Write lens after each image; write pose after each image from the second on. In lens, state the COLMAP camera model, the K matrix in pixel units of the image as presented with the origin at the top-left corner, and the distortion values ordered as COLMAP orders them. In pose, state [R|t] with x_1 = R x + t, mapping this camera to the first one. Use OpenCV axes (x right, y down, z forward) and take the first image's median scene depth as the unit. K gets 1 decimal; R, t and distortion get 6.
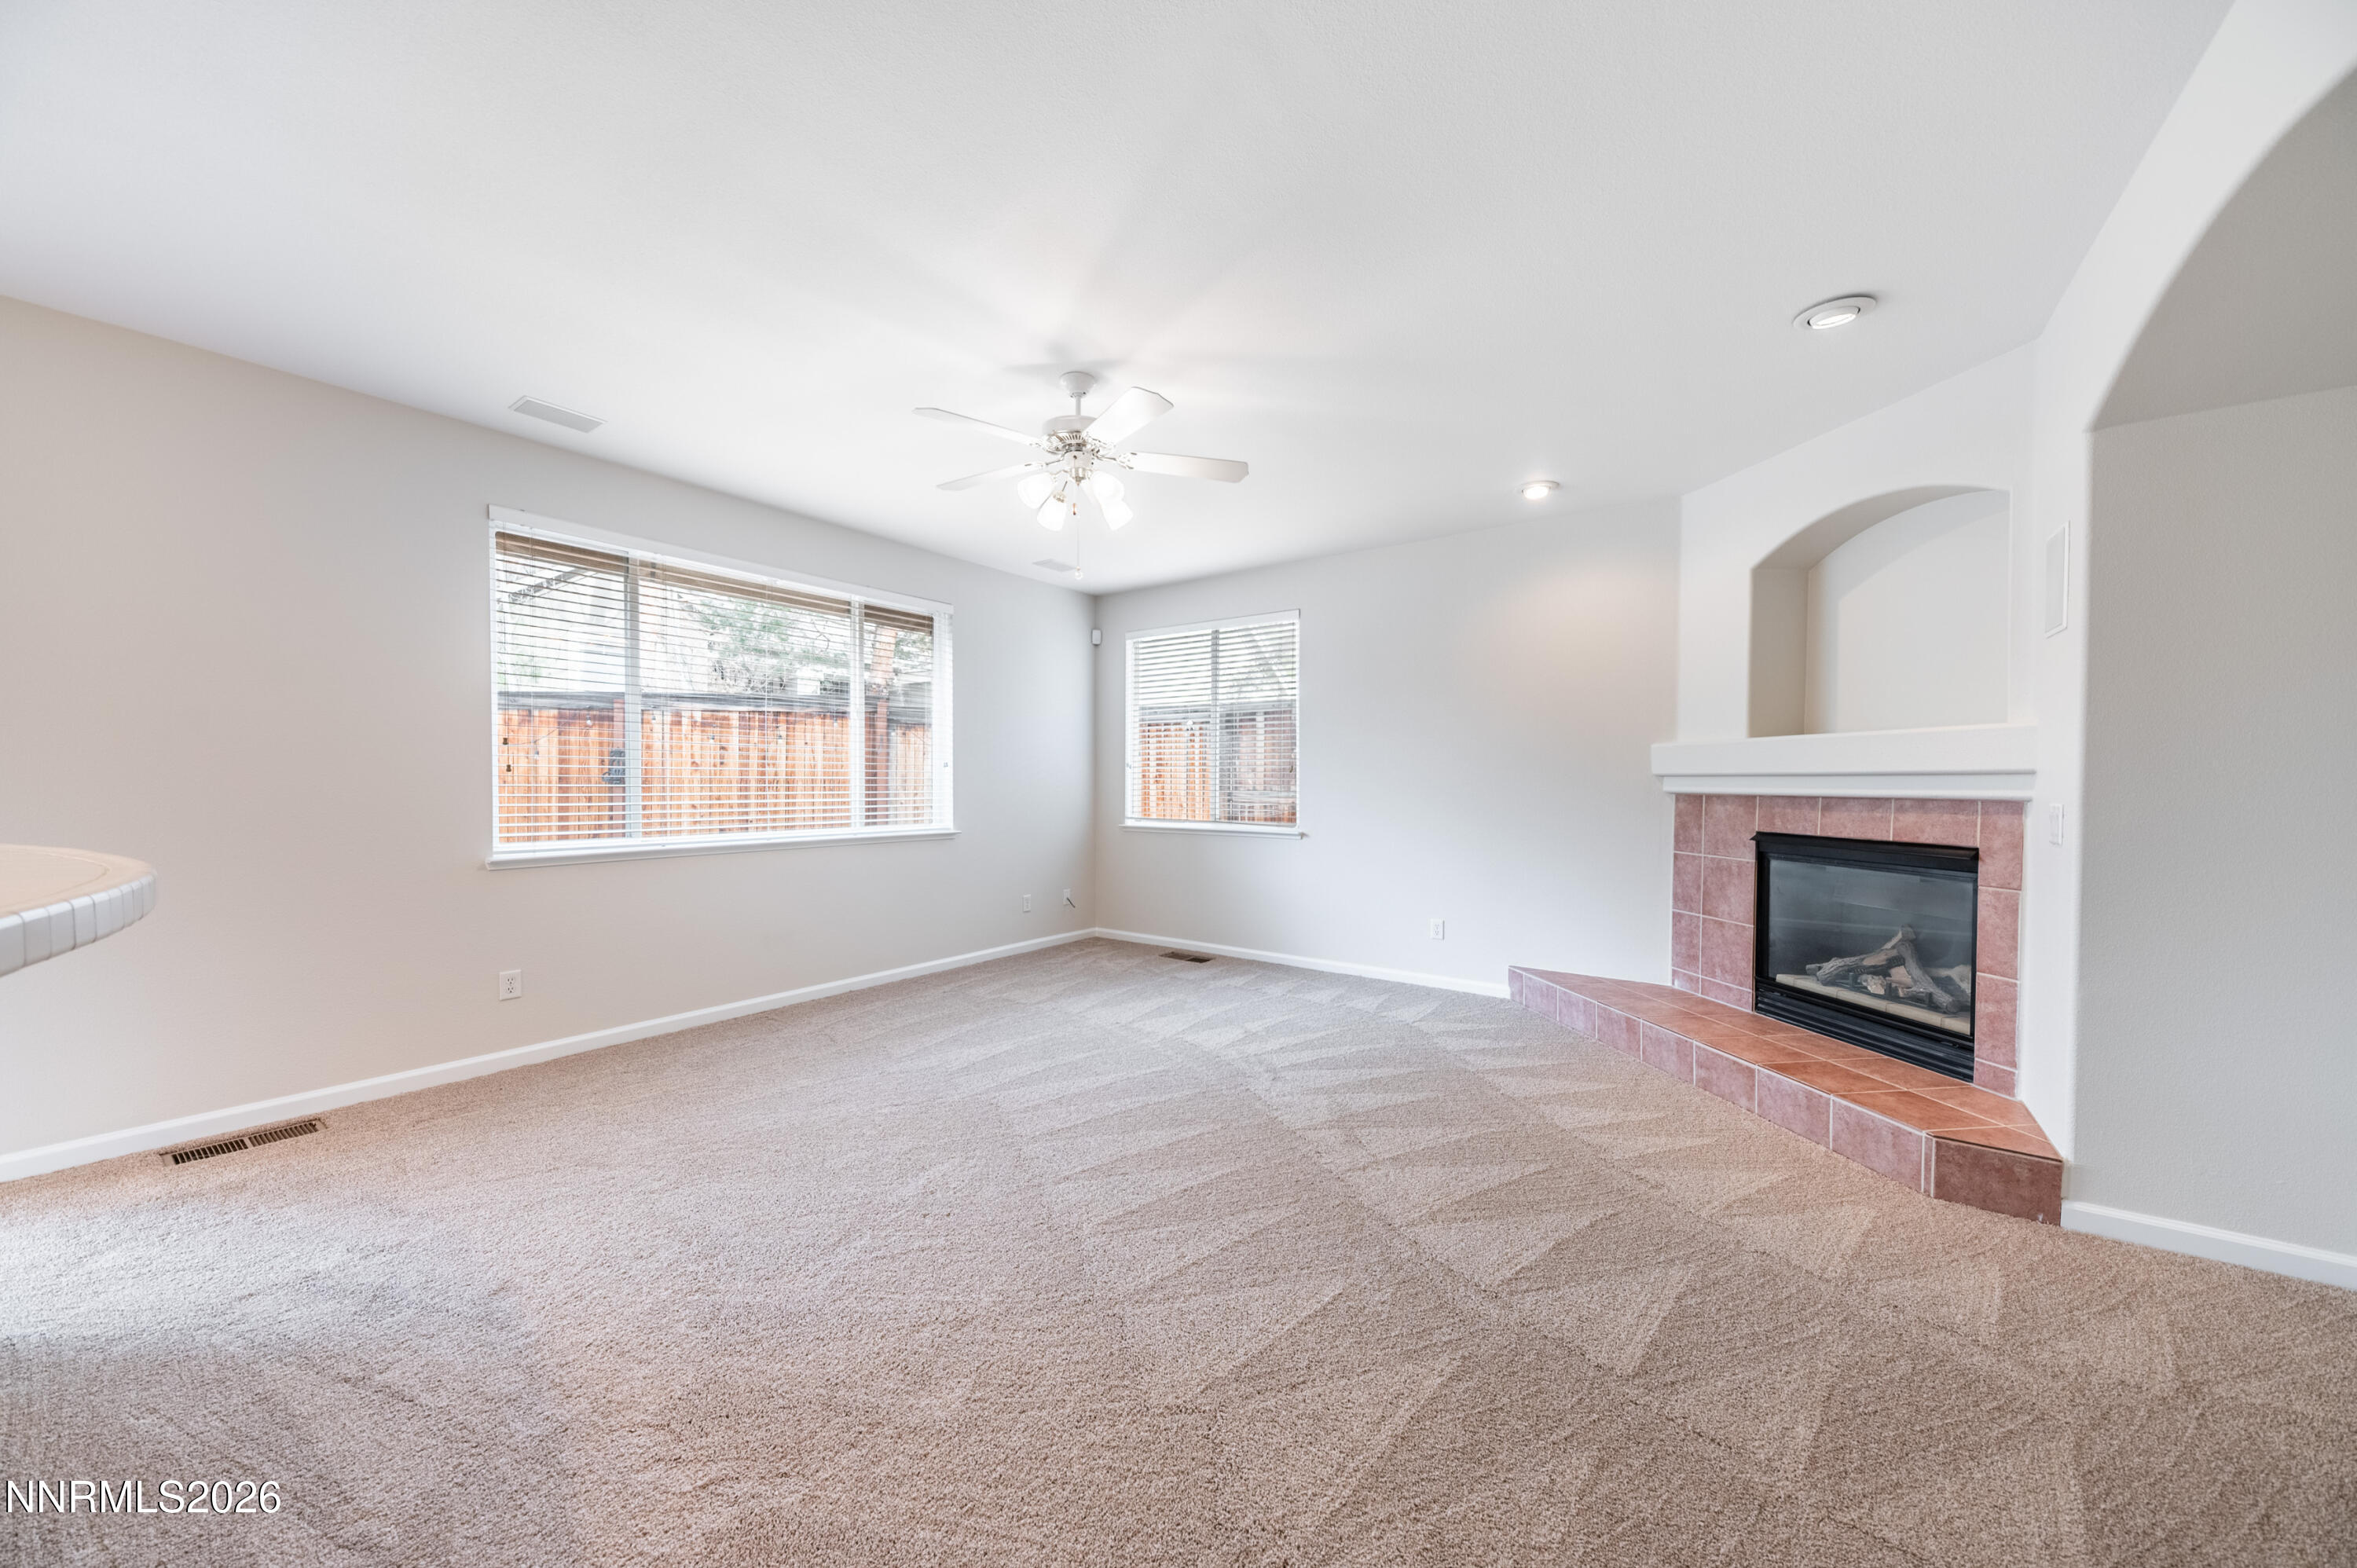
lens RADIAL K [[837.5, 0, 1188.1], [0, 837.5, 791.4], [0, 0, 1]] dist [0.000831, -0.001128]
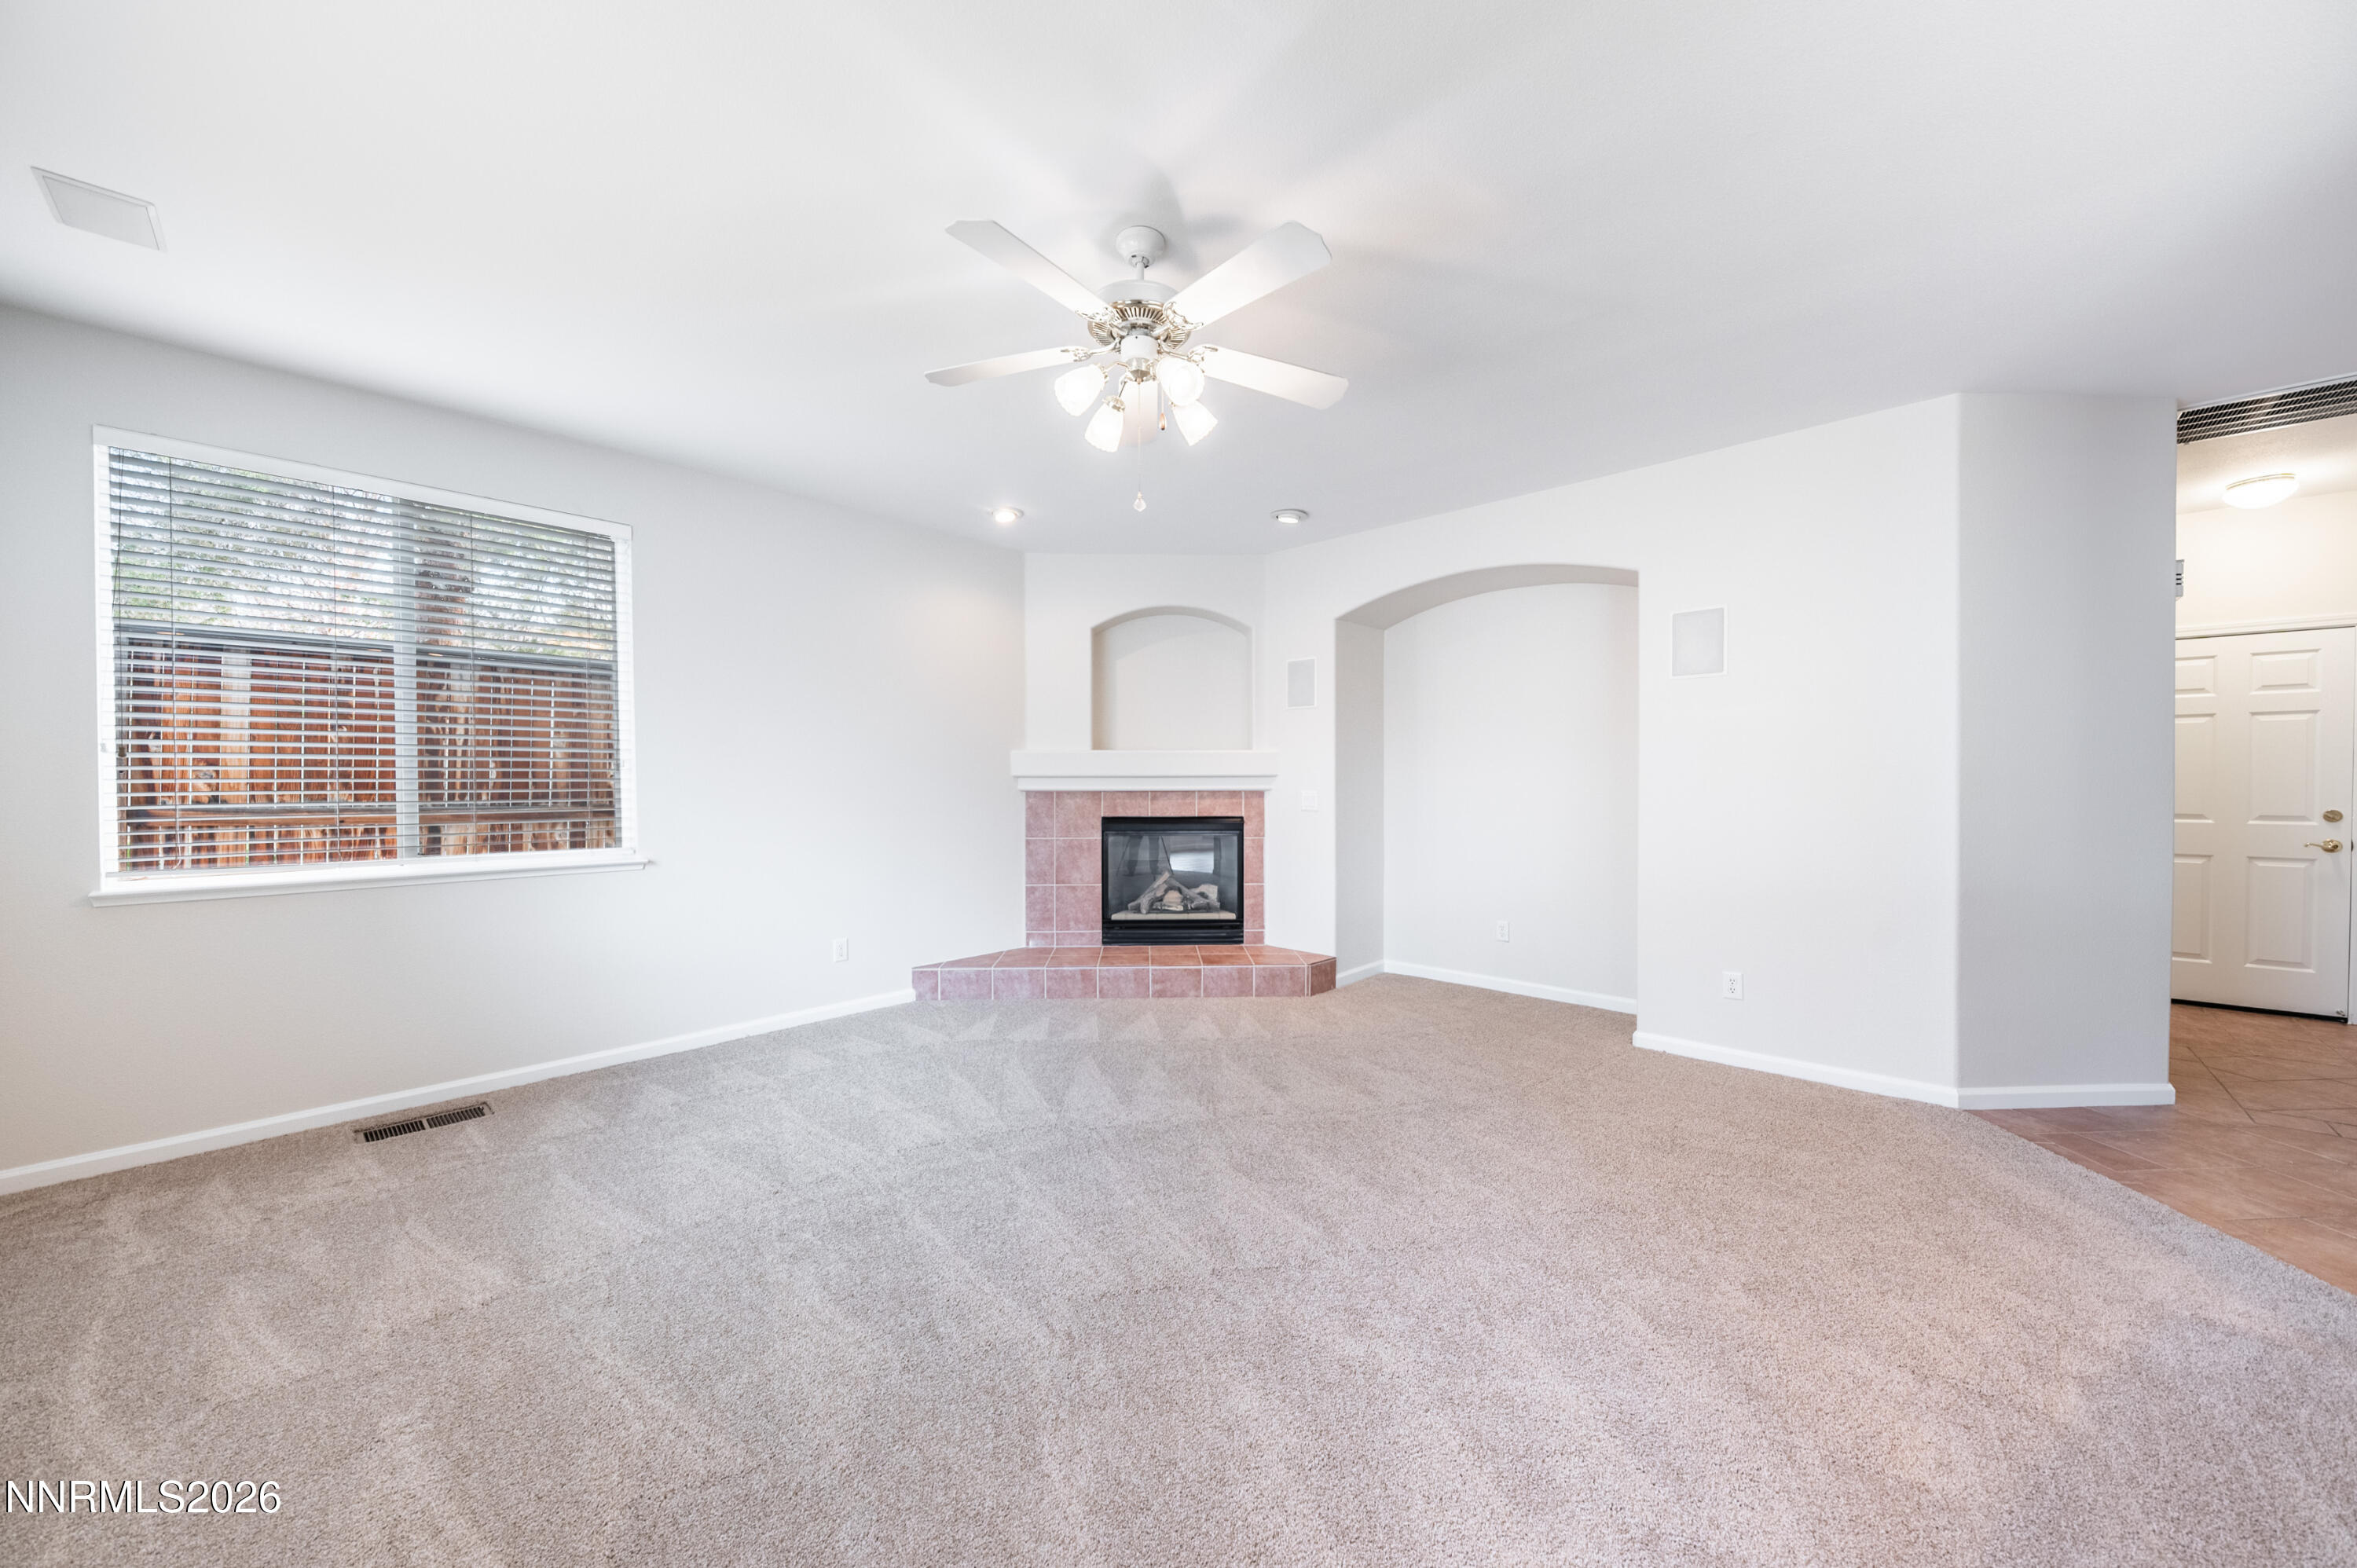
lens RADIAL K [[837.5, 0, 1165.4], [0, 837.5, 790.6], [0, 0, 1]] dist [0.000831, -0.001128]
pose [[0.114892, -0.008801, 0.993339, -0.704759], [0.015849, 0.999850, 0.007025, -0.004463], [-0.993252, 0.014936, 0.115014, 0.733496]]
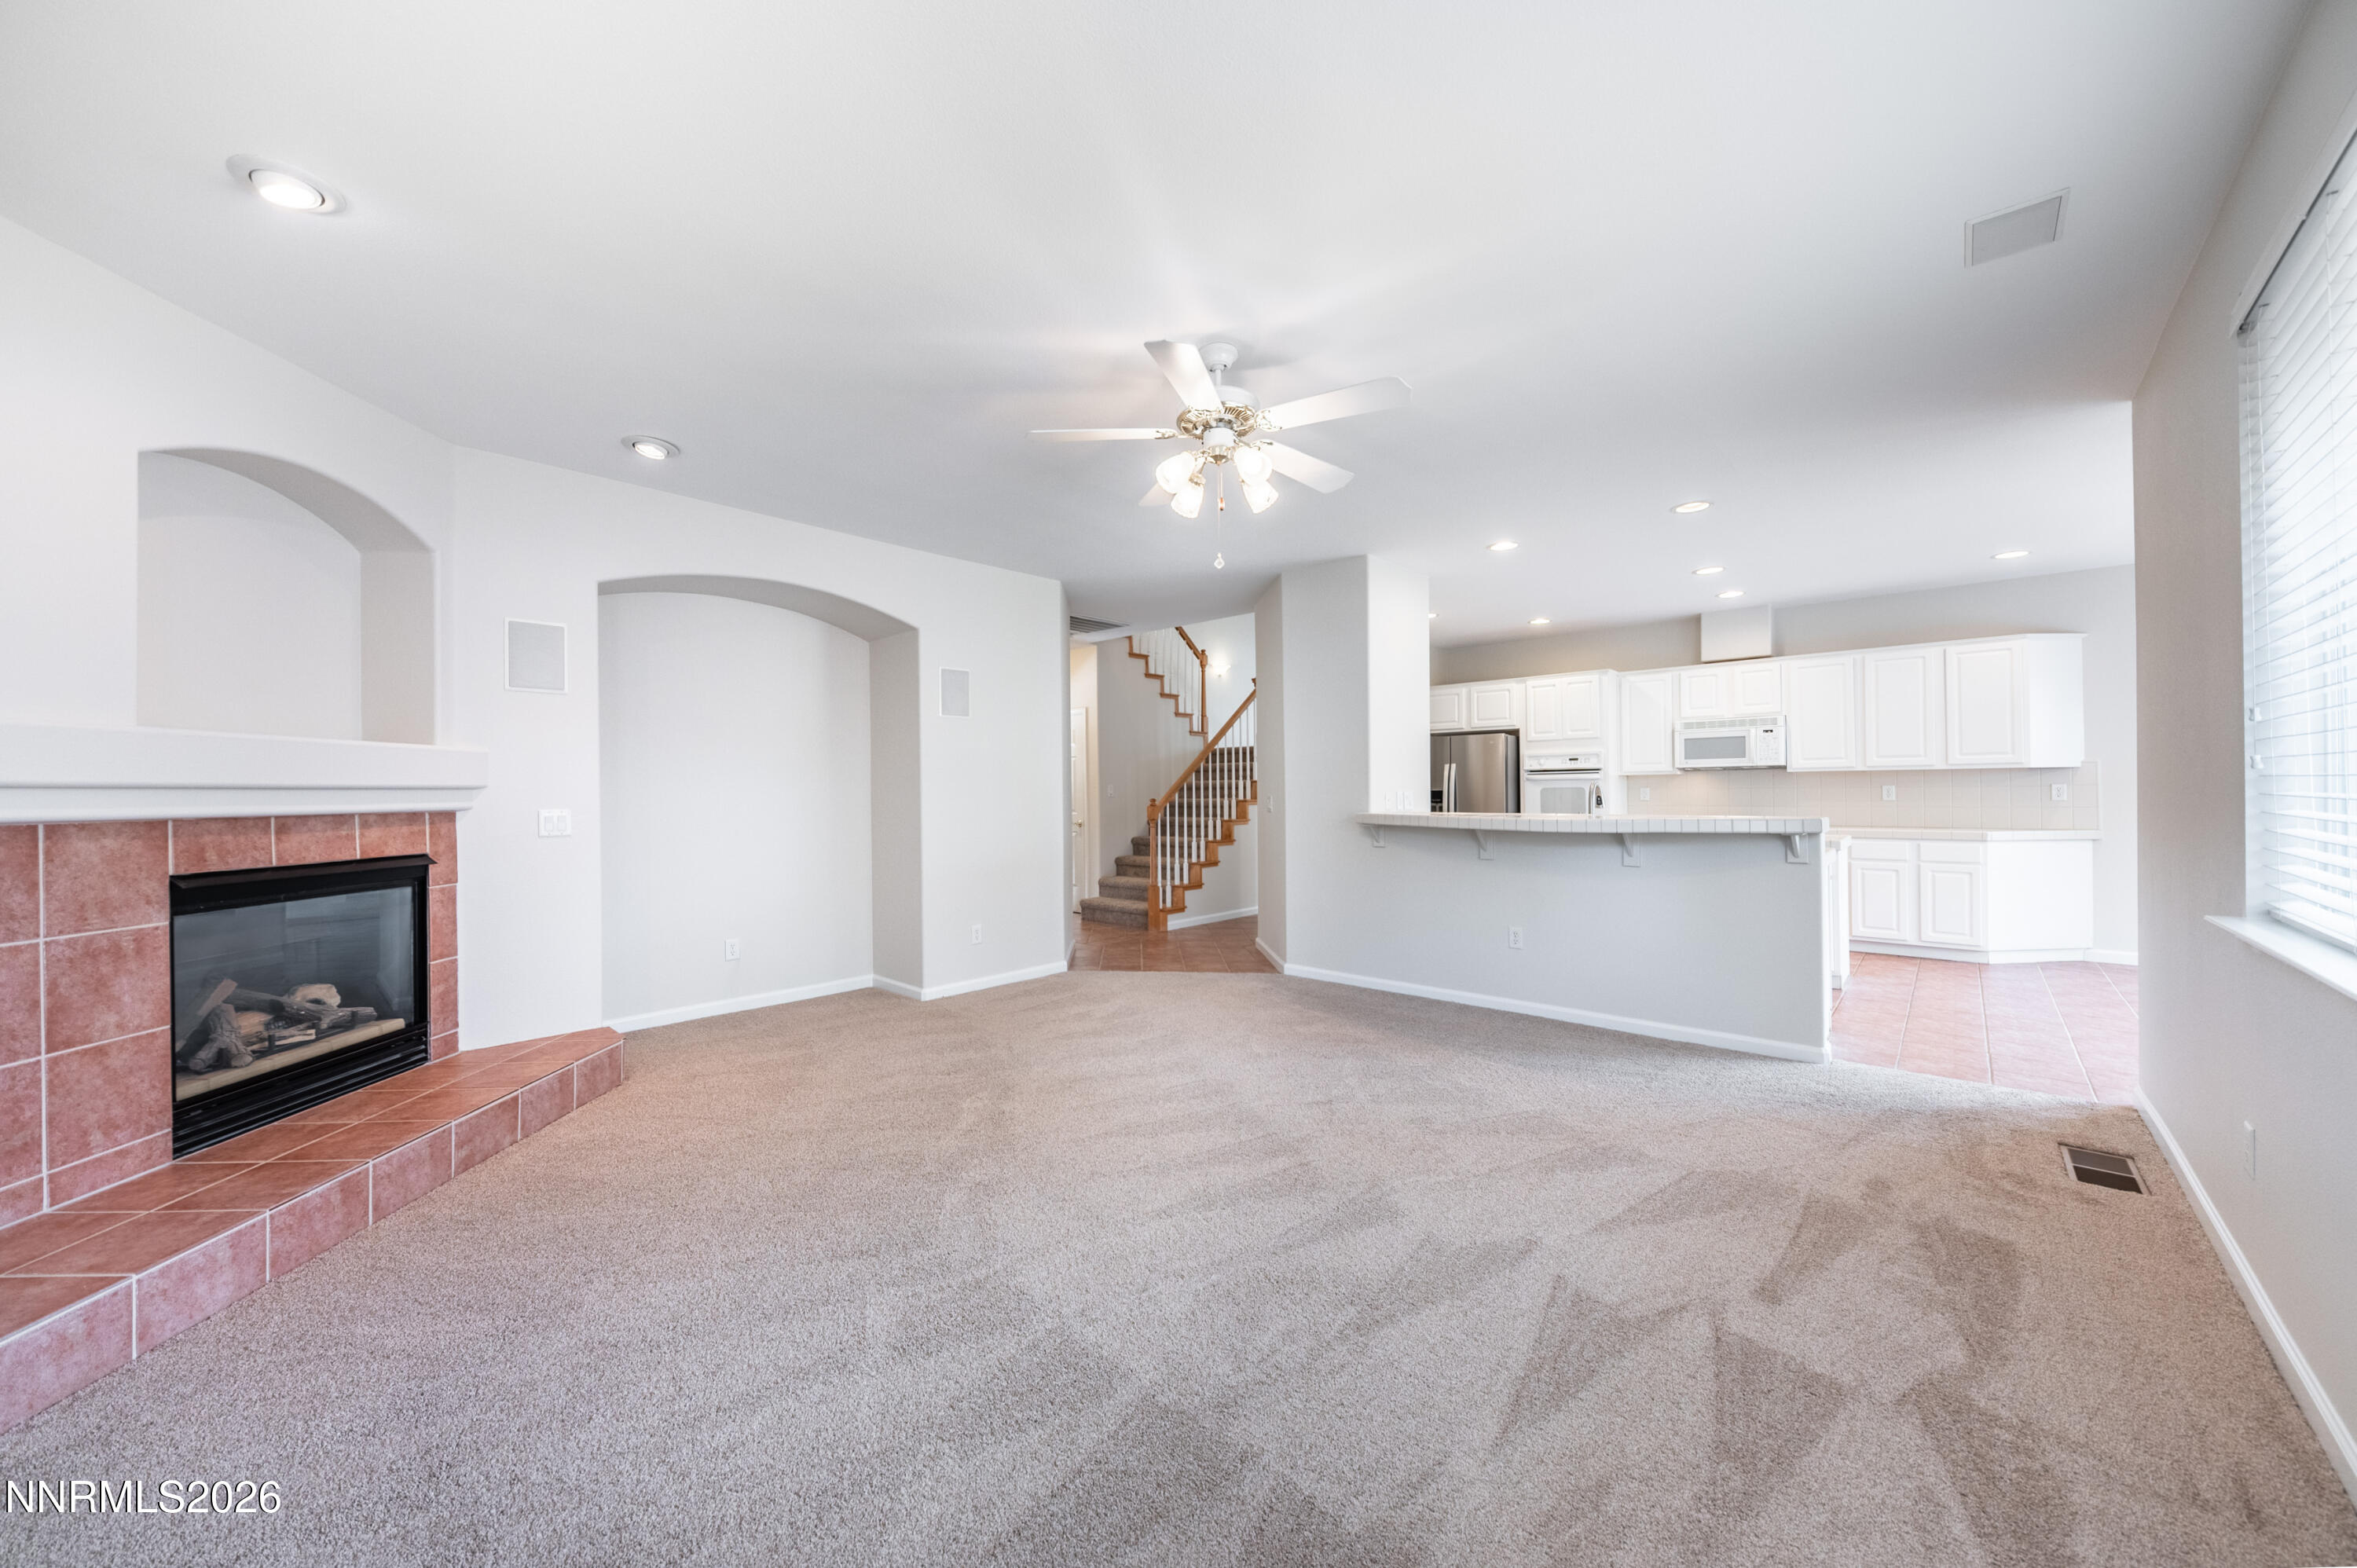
lens RADIAL K [[837.5, 0, 1177.8], [0, 837.5, 786.2], [0, 0, 1]] dist [0.000831, -0.001128]
pose [[-0.993313, 0.008970, 0.115100, -0.157372], [0.009953, 0.999919, 0.007972, -0.018247], [-0.115020, 0.009064, -0.993322, 1.545752]]
